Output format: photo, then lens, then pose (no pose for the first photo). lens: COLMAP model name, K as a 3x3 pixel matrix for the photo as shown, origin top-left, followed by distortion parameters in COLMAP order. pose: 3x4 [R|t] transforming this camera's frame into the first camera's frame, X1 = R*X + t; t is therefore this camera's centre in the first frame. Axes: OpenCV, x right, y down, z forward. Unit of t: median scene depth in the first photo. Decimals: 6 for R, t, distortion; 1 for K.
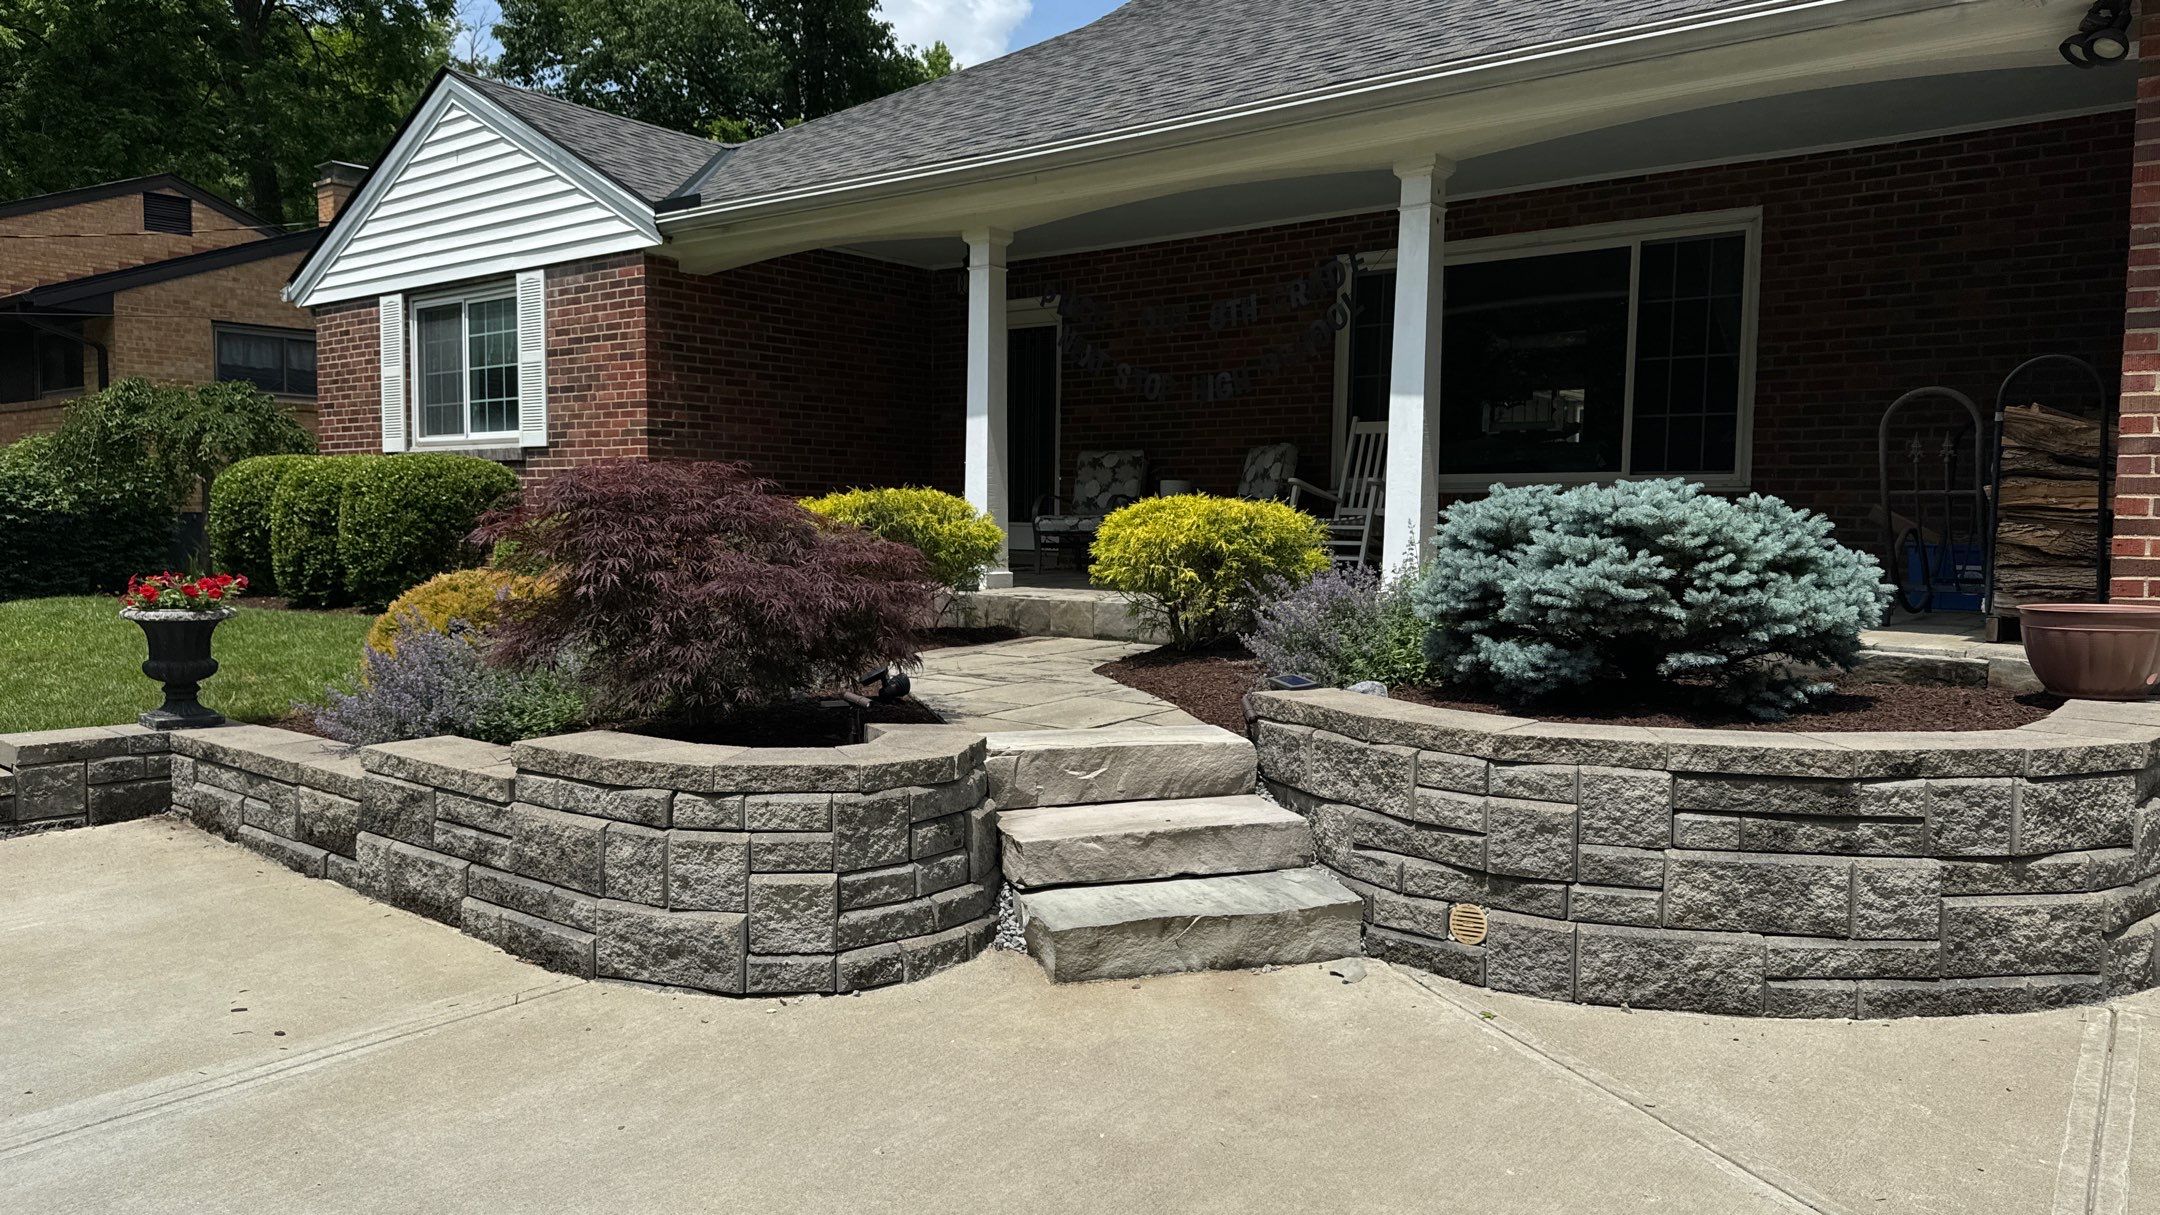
lens RADIAL K [[1507.1, 0, 1092.2], [0, 1507.1, 608.5], [0, 0, 1]] dist [0.051908, -0.071653]
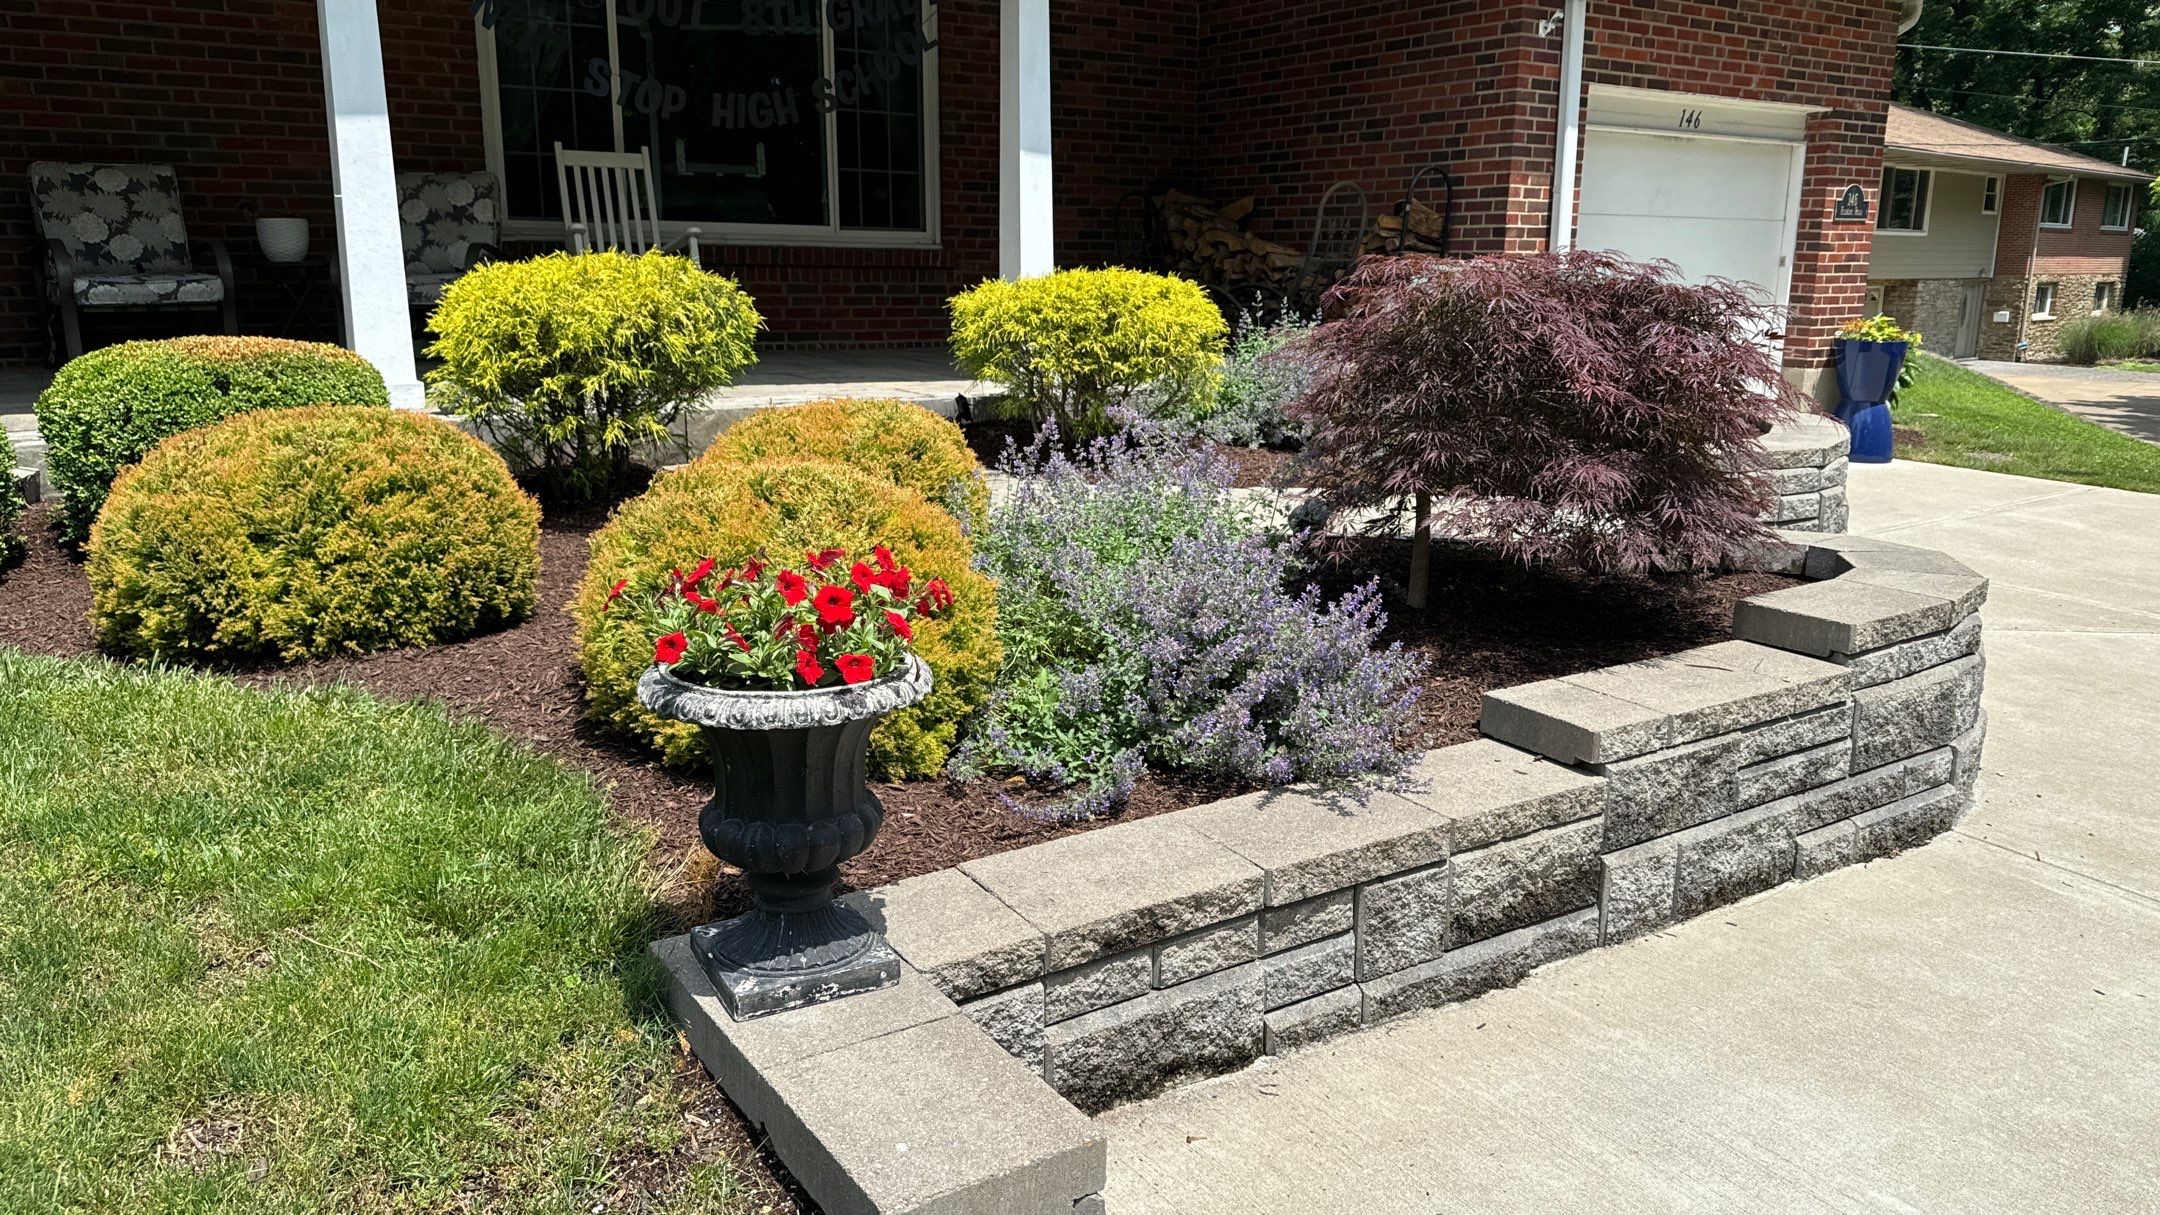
lens RADIAL K [[1507.1, 0, 1092.2], [0, 1507.1, 608.5], [0, 0, 1]] dist [0.051908, -0.071653]
pose [[0.293544, -0.225916, 0.928867, -0.516500], [0.050394, 0.973980, 0.220962, -0.049162], [-0.954616, -0.018053, 0.297291, 0.473505]]
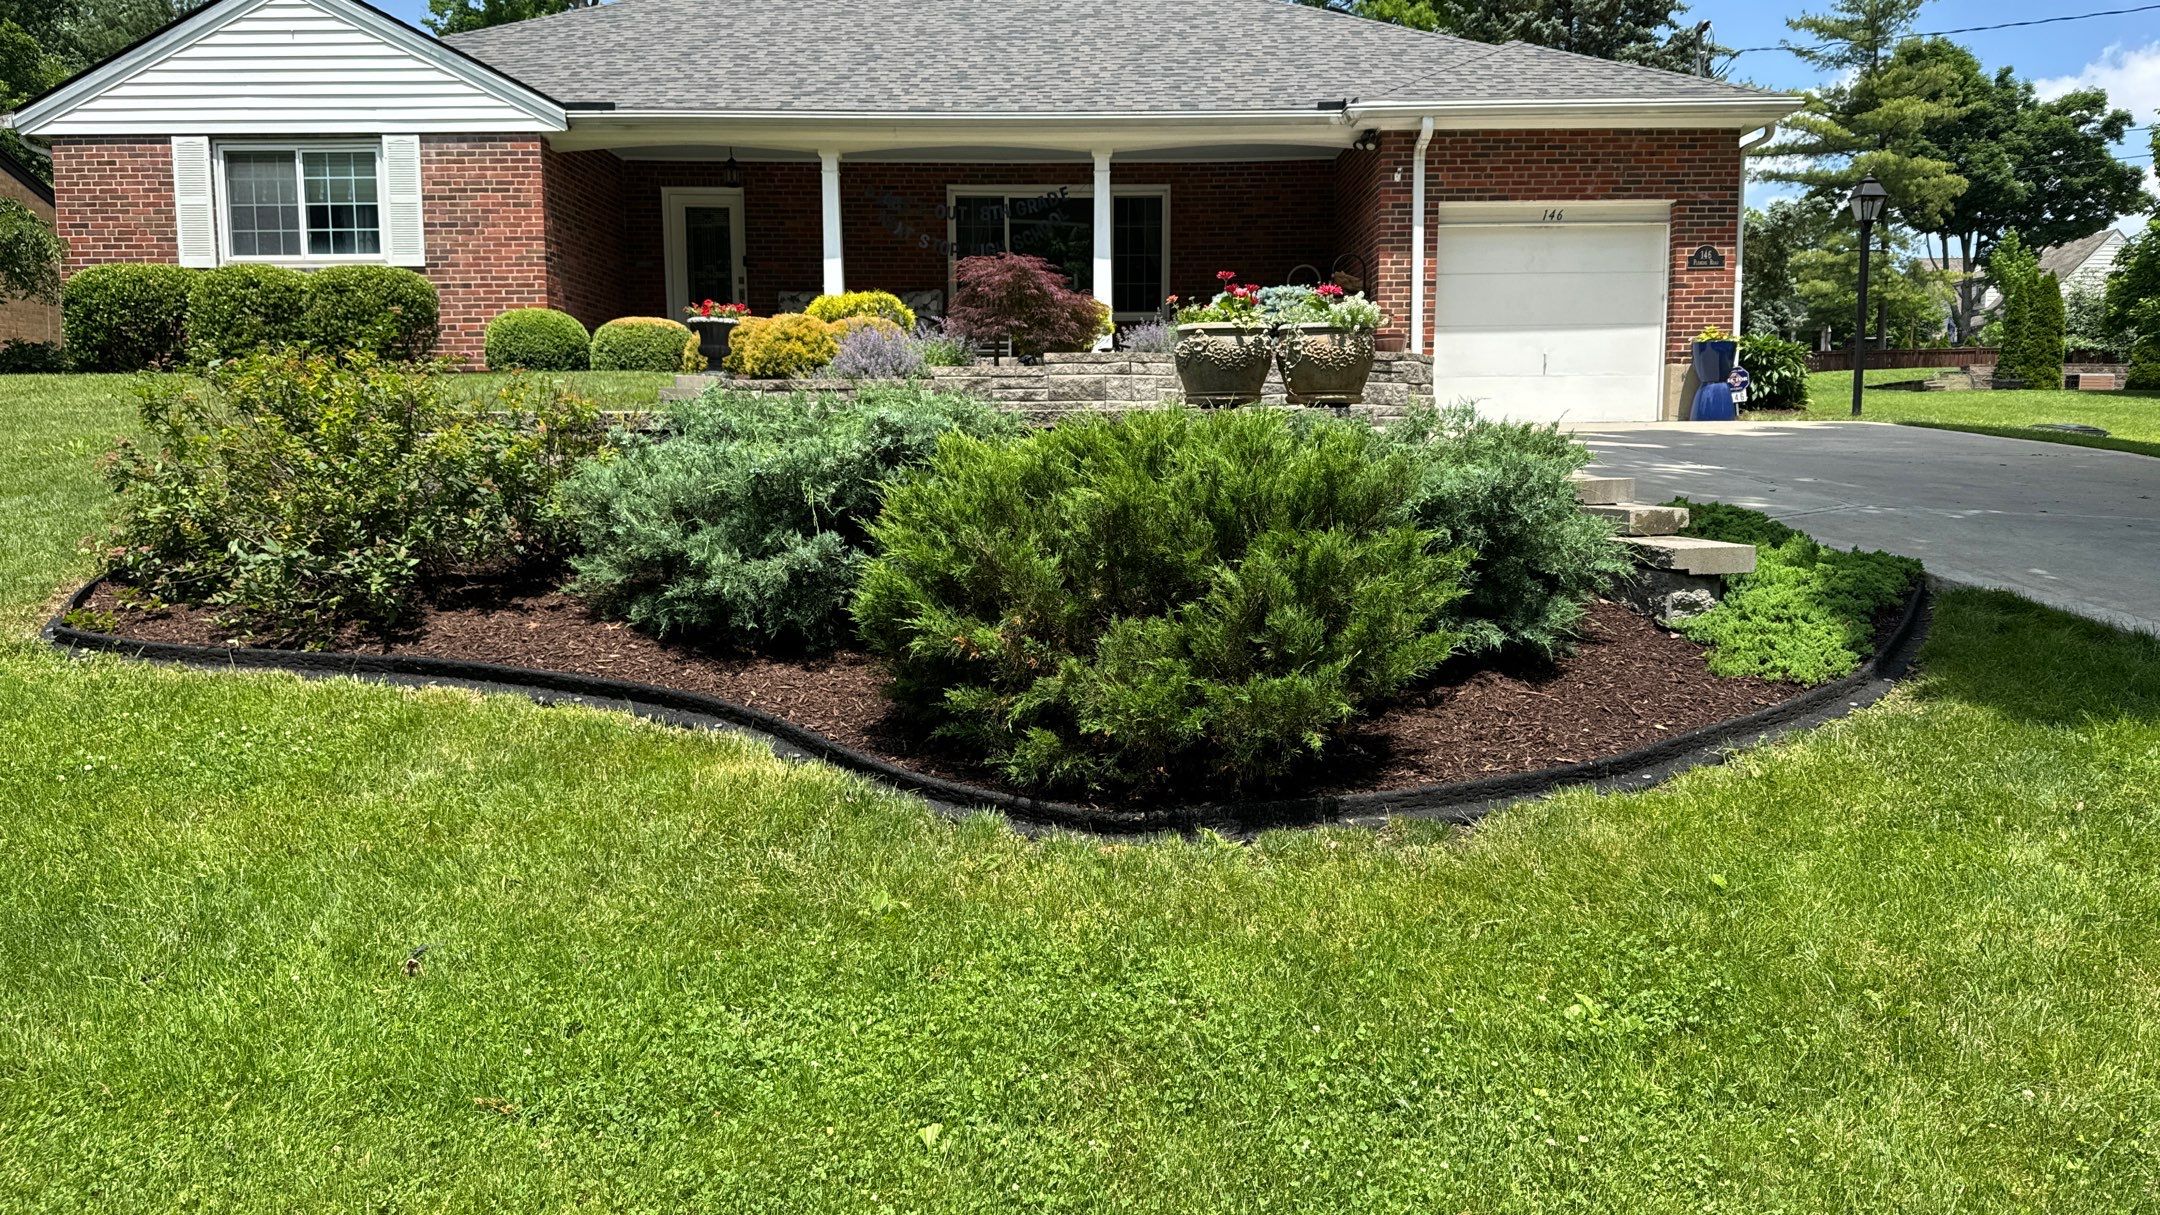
lens RADIAL K [[1507.1, 0, 1092.2], [0, 1507.1, 608.5], [0, 0, 1]] dist [0.051908, -0.071653]
pose [[0.770847, -0.083340, 0.631545, -0.859908], [0.052889, 0.996355, 0.066926, 0.152999], [-0.634821, -0.018188, 0.772445, -0.485365]]
